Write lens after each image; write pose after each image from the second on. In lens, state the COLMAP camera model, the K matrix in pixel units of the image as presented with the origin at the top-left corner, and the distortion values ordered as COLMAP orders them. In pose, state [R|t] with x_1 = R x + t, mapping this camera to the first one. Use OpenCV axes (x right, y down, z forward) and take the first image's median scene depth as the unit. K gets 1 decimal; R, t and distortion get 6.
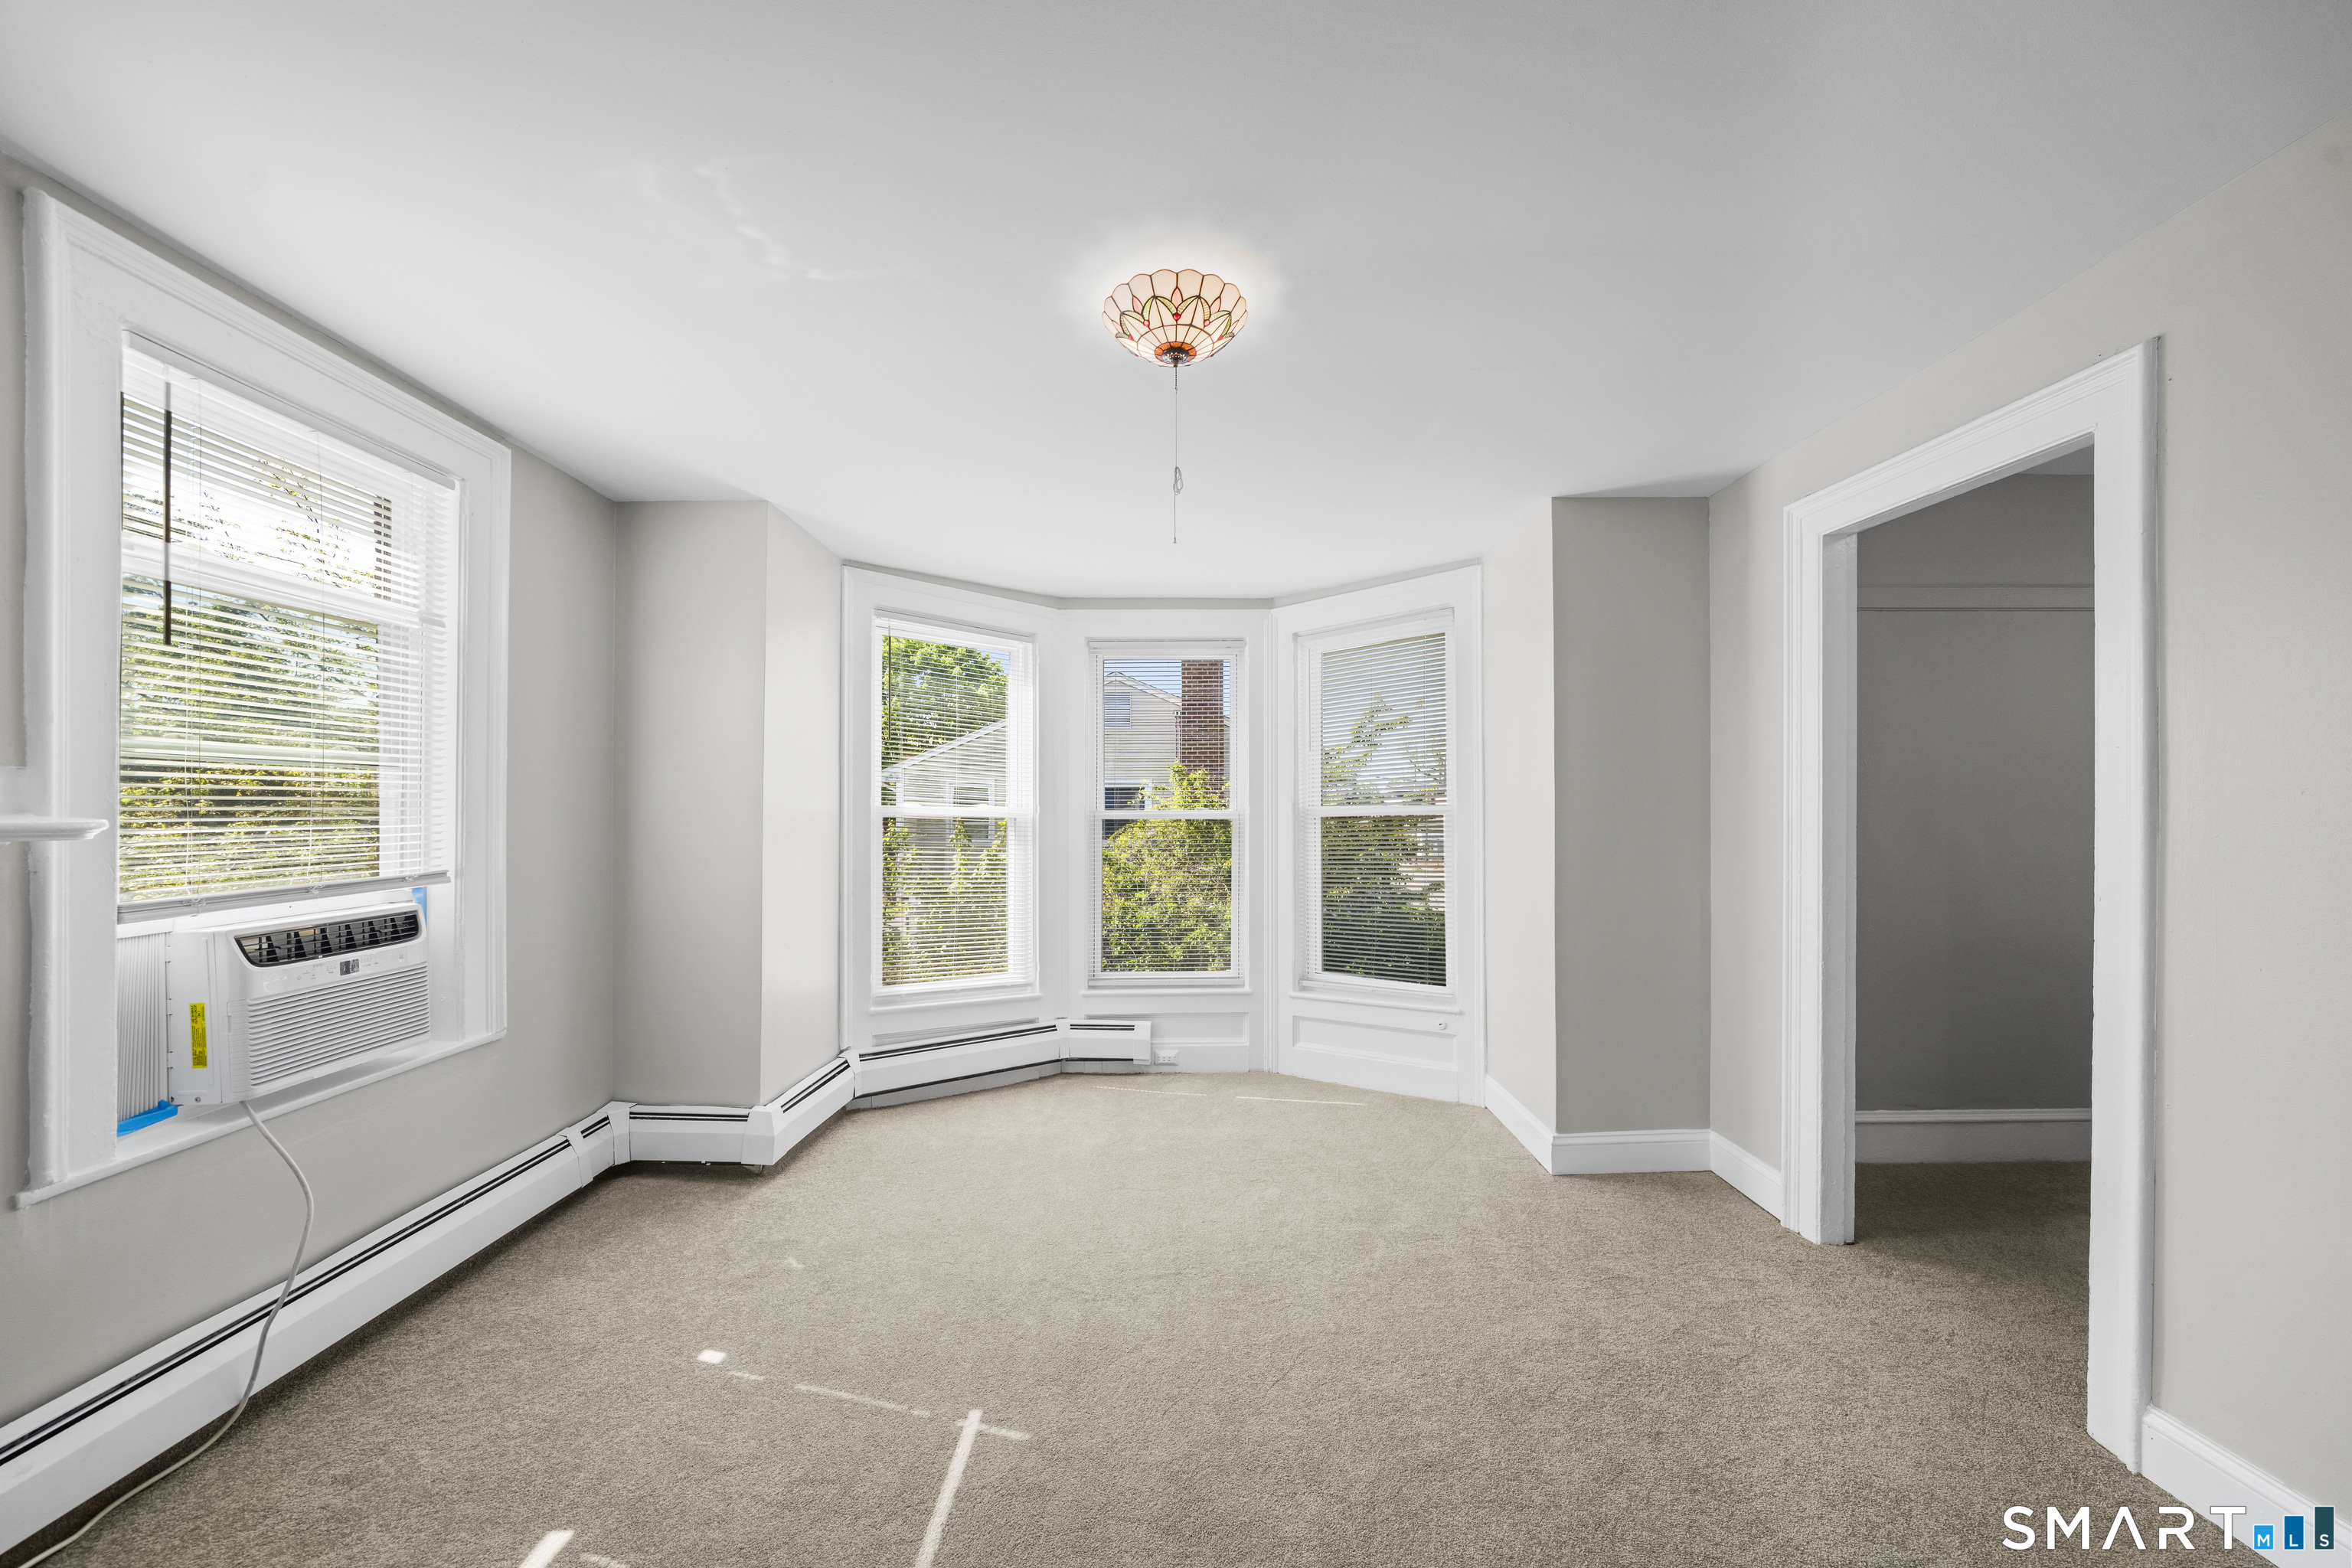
lens RADIAL K [[893.1, 0, 1208.8], [0, 893.1, 823.1], [0, 0, 1]] dist [-0.003087, -0.000060]
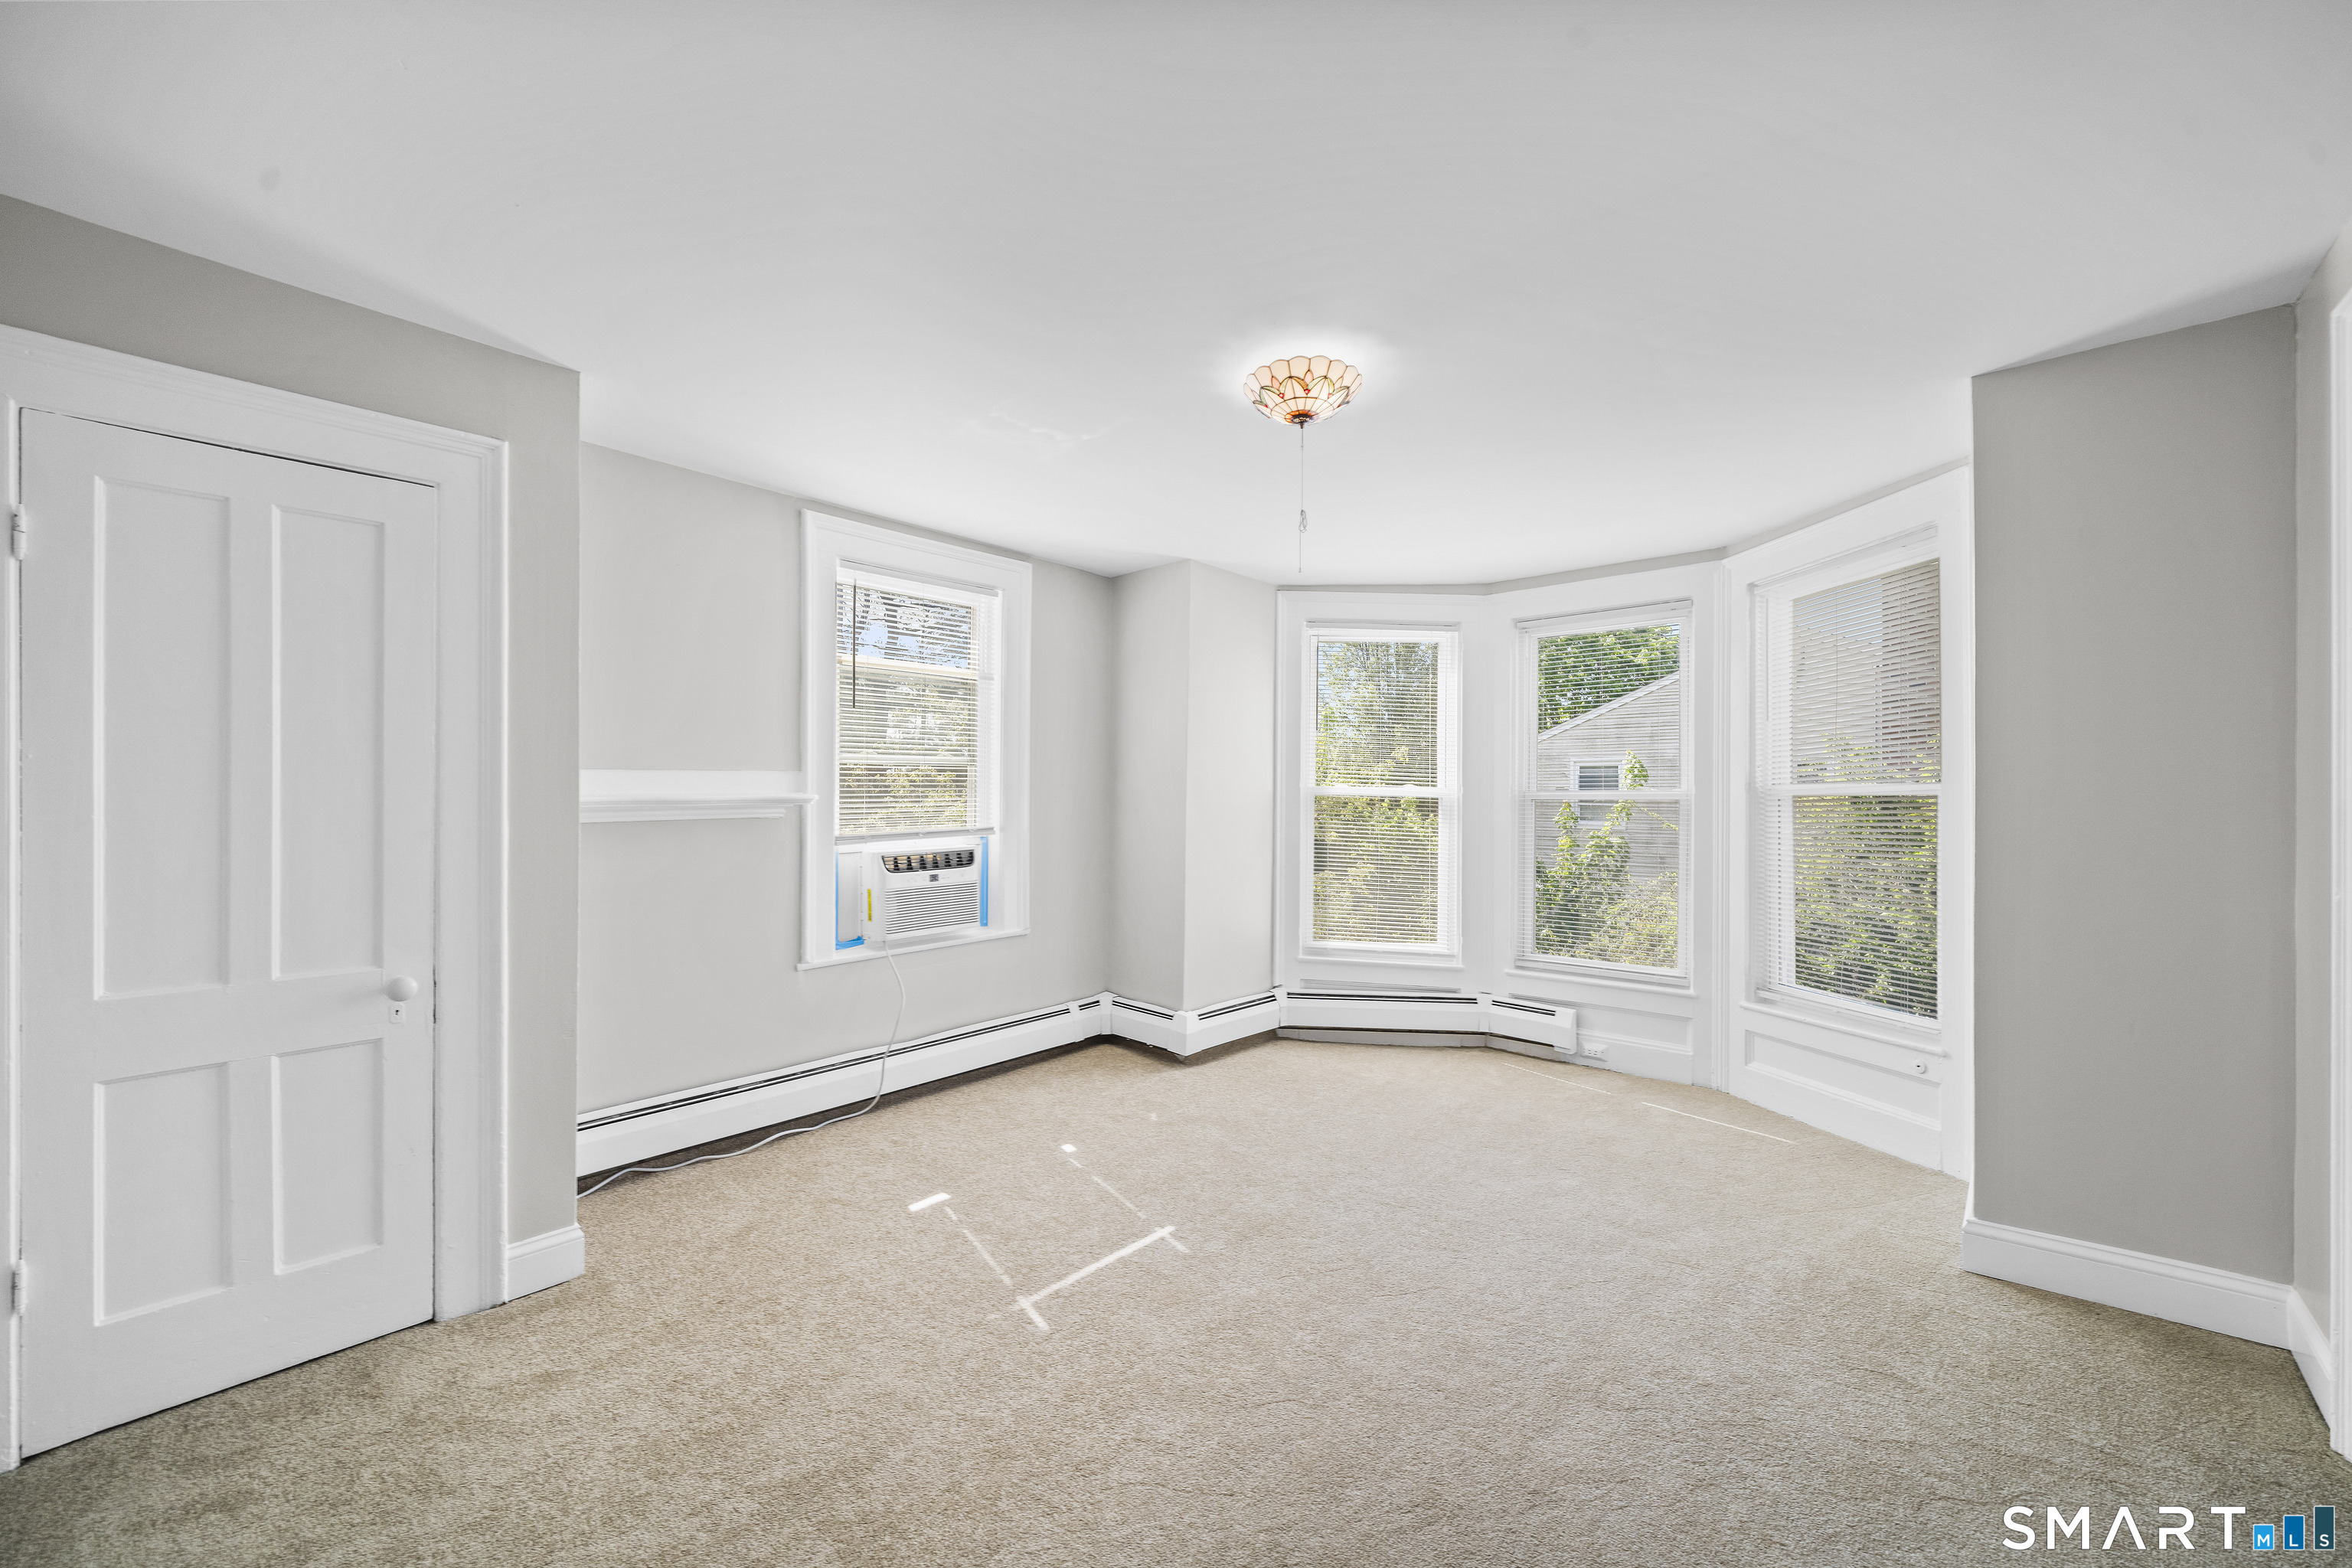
lens RADIAL K [[893.1, 0, 1157.5], [0, 893.1, 802.4], [0, 0, 1]] dist [-0.003087, -0.000060]
pose [[0.741852, 0.007885, -0.670518, 0.384767], [-0.008929, 0.999958, 0.001881, 0.001169], [0.670505, 0.004592, 0.741891, -0.023878]]
